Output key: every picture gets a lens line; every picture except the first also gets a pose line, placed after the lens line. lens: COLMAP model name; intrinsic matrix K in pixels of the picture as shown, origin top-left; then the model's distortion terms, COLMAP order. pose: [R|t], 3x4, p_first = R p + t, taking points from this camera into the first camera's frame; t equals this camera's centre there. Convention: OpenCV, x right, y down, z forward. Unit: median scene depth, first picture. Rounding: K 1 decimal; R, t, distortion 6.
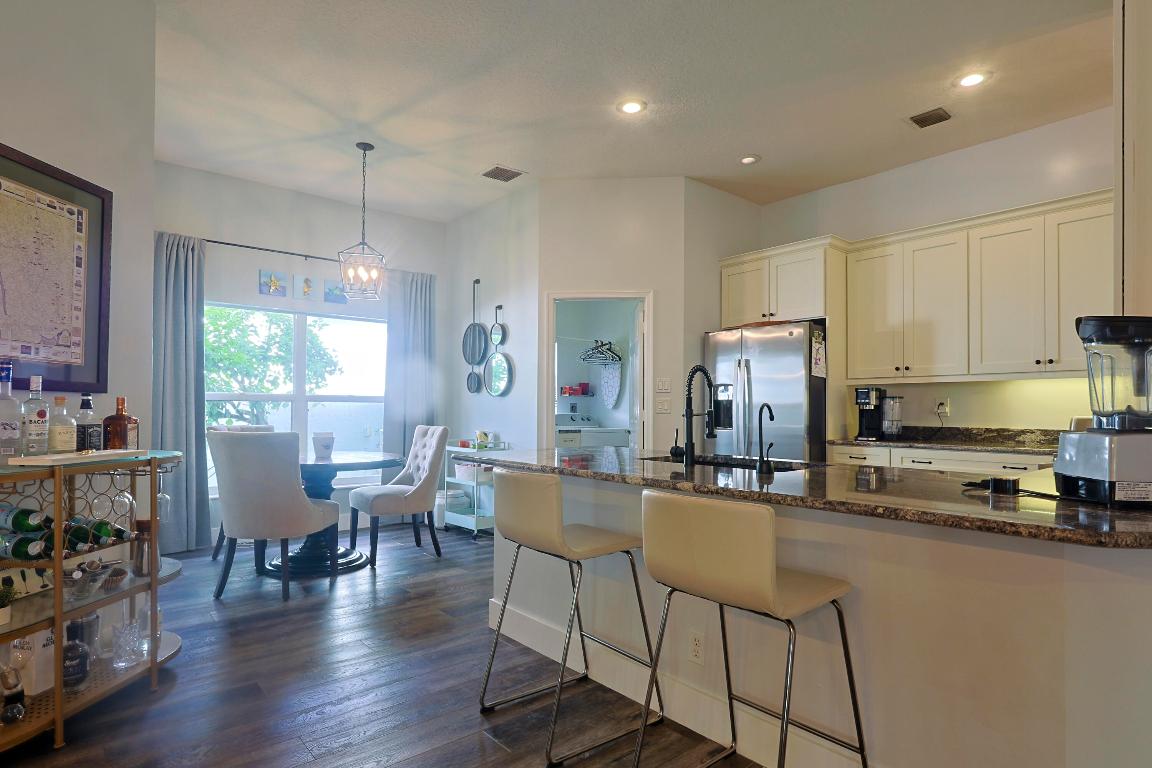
lens RADIAL K [[644.2, 0, 577.3], [0, 644.2, 391.6], [0, 0, 1]] dist [-0.005765, 0.000480]
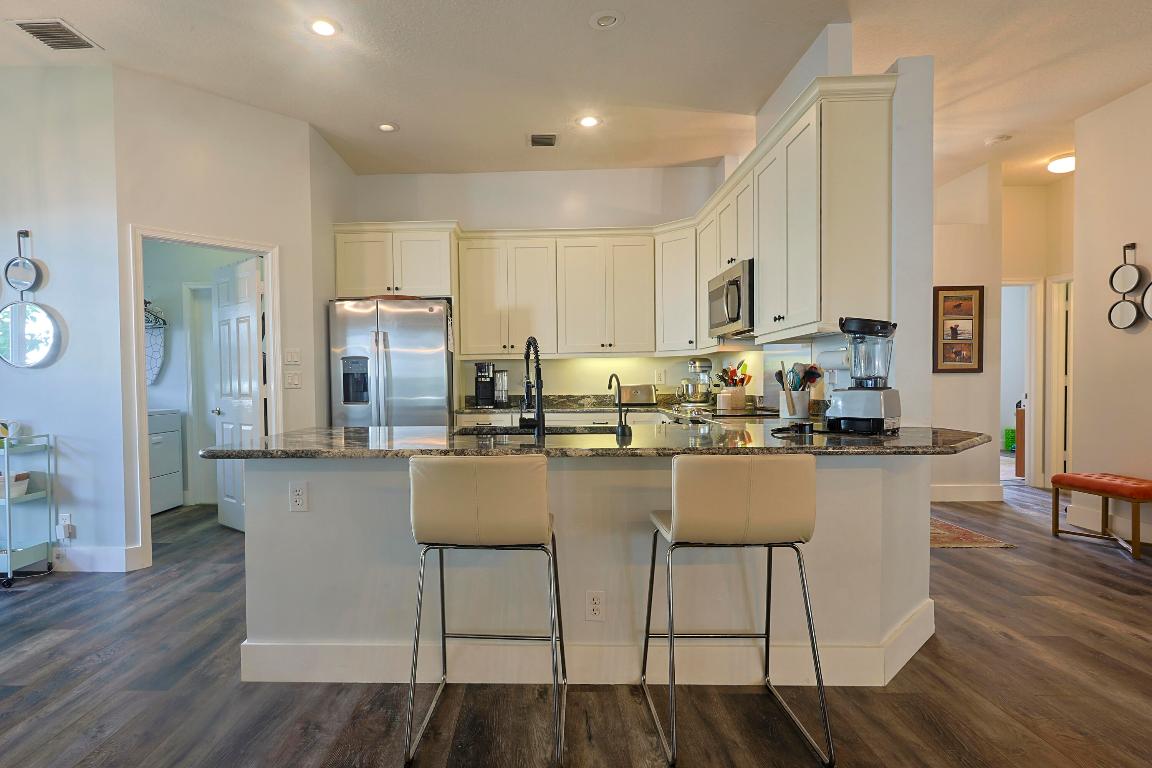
lens RADIAL K [[608.0, 0, 573.6], [0, 608.0, 393.1], [0, 0, 1]] dist [-0.003129, -0.001396]
pose [[0.647149, -0.025072, 0.761951, -0.256505], [-0.006871, 0.999227, 0.038715, 0.005103], [-0.762332, -0.030289, 0.646477, 0.172922]]
